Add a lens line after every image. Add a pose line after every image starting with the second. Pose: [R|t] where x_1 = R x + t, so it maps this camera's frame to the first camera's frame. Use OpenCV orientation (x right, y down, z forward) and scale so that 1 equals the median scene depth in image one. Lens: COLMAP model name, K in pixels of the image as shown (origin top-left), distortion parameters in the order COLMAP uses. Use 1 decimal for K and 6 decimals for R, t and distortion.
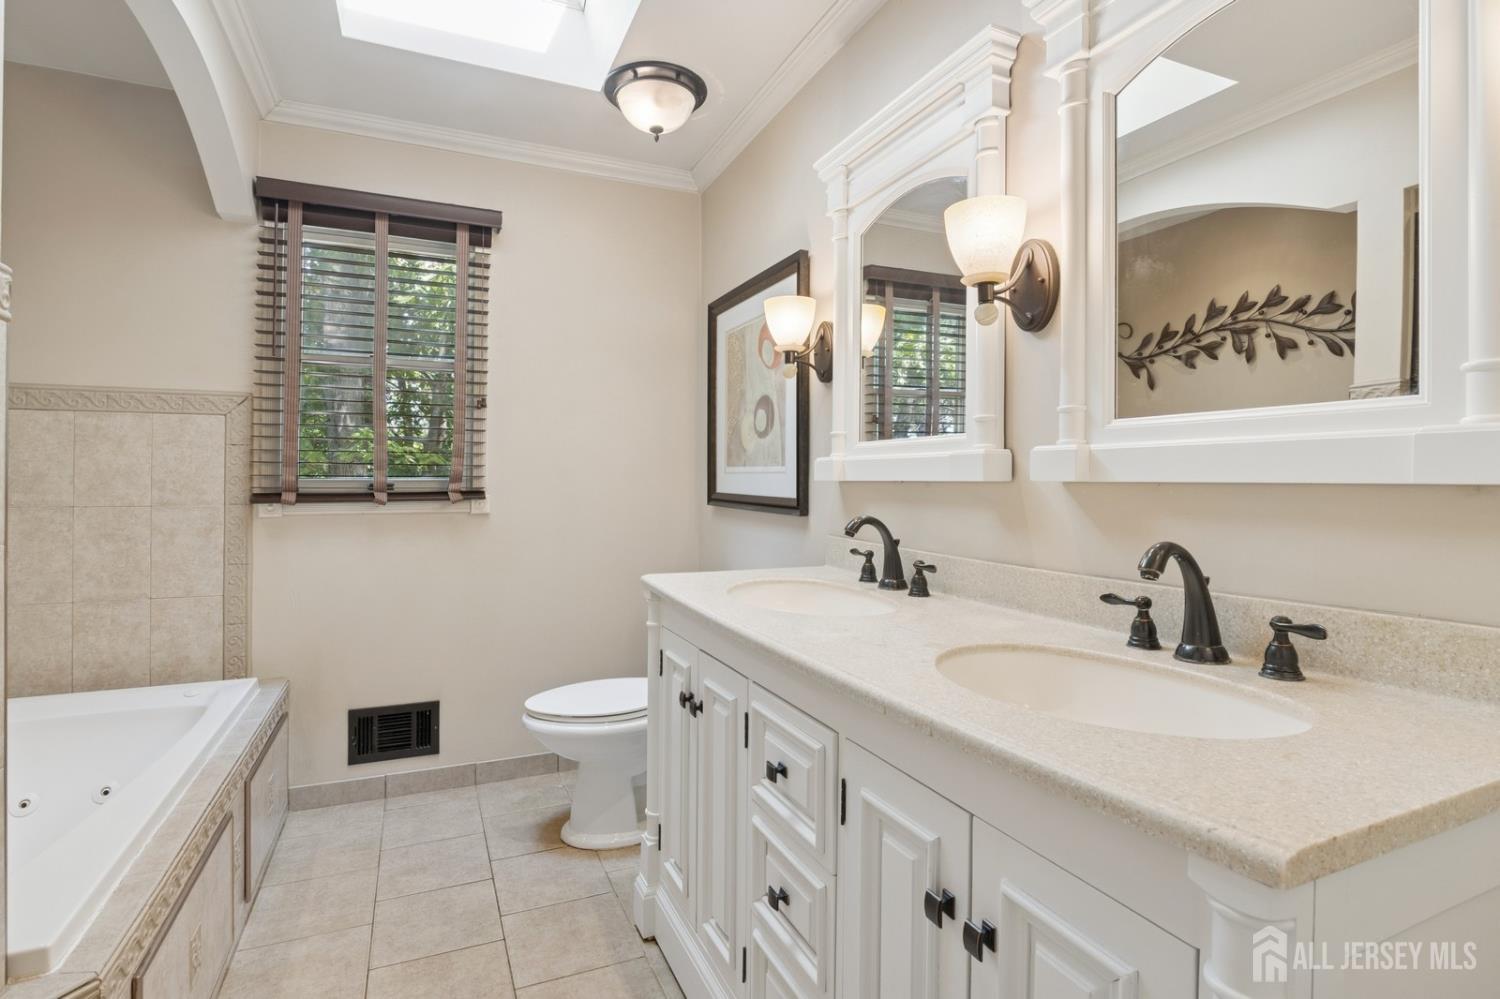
lens RADIAL K [[732.8, 0, 743.2], [0, 732.8, 489.1], [0, 0, 1]] dist [-0.012460, -0.001560]
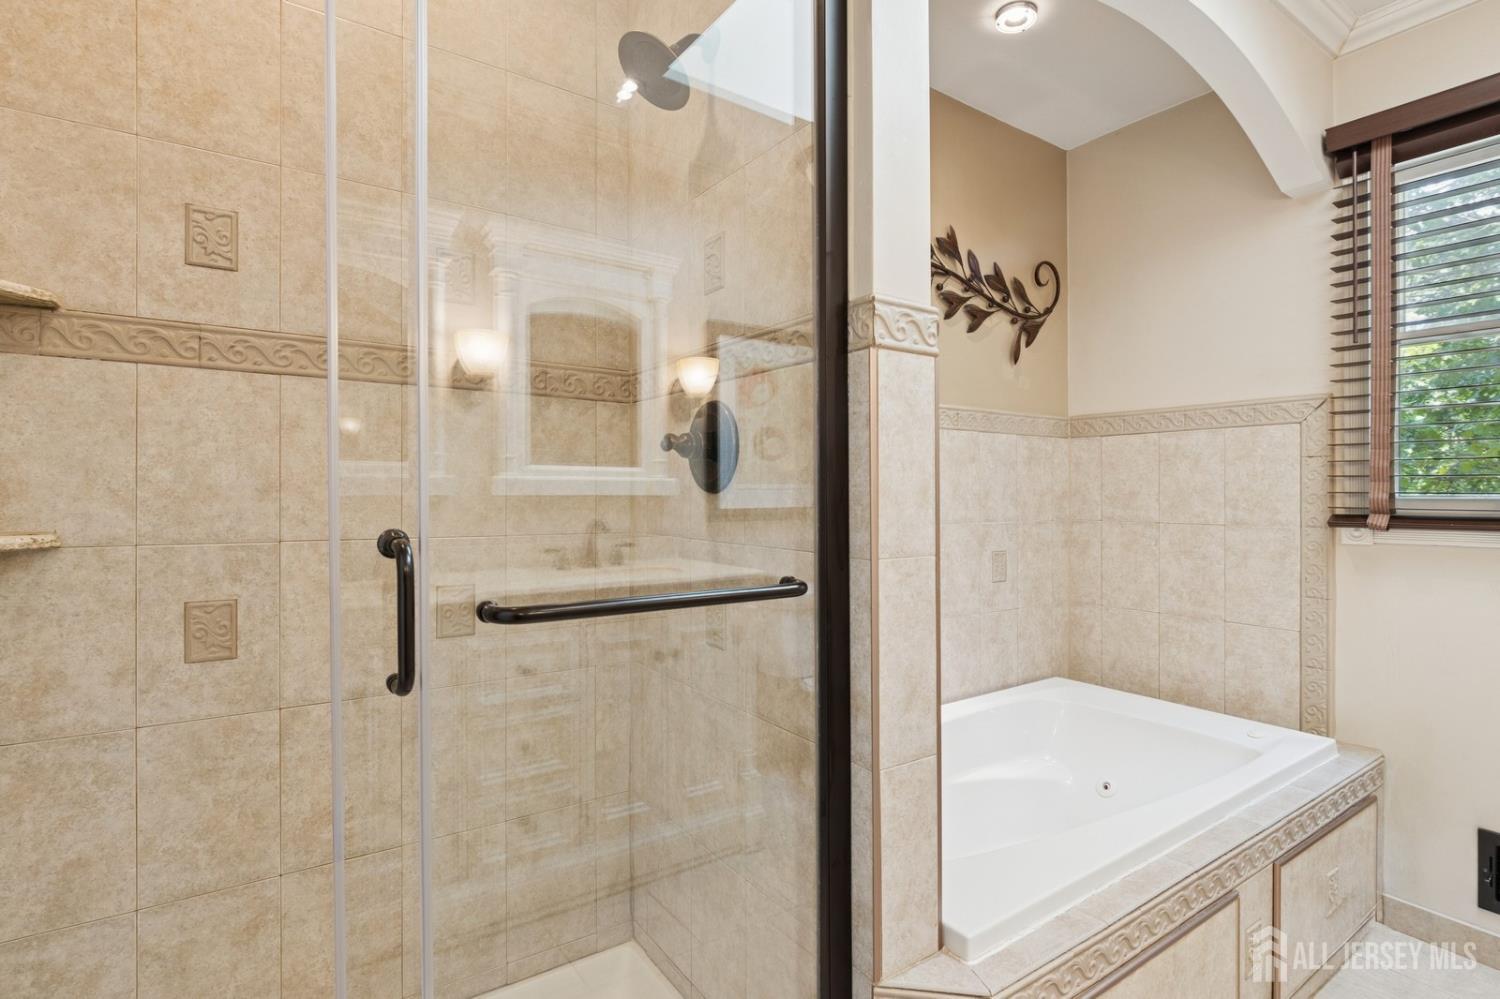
lens RADIAL K [[732.8, 0, 751.7], [0, 732.8, 492.7], [0, 0, 1]] dist [-0.012460, -0.001560]
pose [[0.184517, -0.003747, -0.982822, 0.015034], [-0.013920, 0.999882, -0.006425, -0.004416], [0.982731, 0.014867, 0.184444, 0.206968]]
